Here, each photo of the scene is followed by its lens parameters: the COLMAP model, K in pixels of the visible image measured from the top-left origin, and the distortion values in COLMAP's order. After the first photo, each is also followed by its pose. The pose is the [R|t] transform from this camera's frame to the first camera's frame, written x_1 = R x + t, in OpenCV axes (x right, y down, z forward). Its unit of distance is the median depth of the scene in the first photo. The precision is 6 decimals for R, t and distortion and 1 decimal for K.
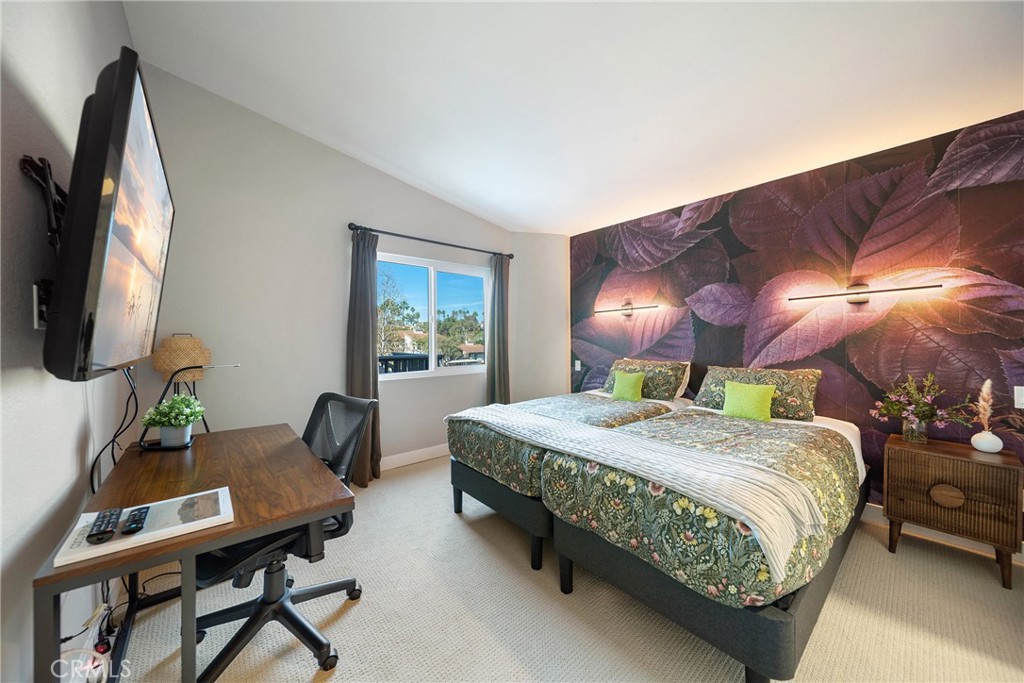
lens RADIAL K [[360.6, 0, 509.6], [0, 360.6, 341.5], [0, 0, 1]] dist [0.000060, -0.000706]
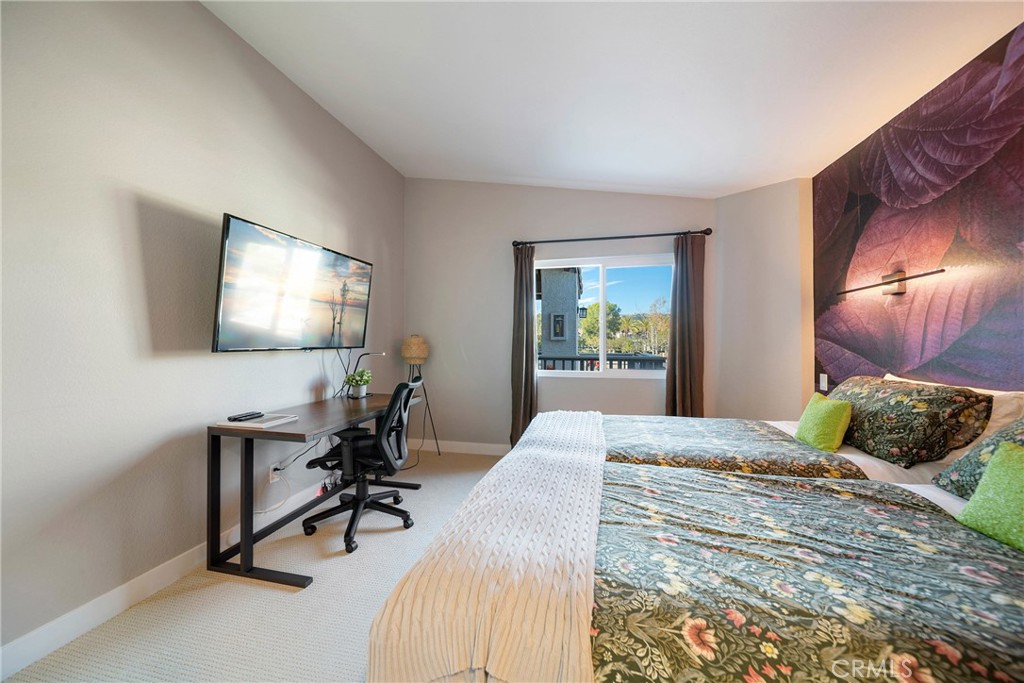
lens RADIAL K [[360.6, 0, 511.7], [0, 360.6, 339.4], [0, 0, 1]] dist [0.000060, -0.000706]
pose [[0.598913, 0.001466, -0.800812, 0.413380], [-0.009990, 0.999934, -0.005641, 0.003203], [0.800751, 0.011378, 0.598889, 0.228307]]
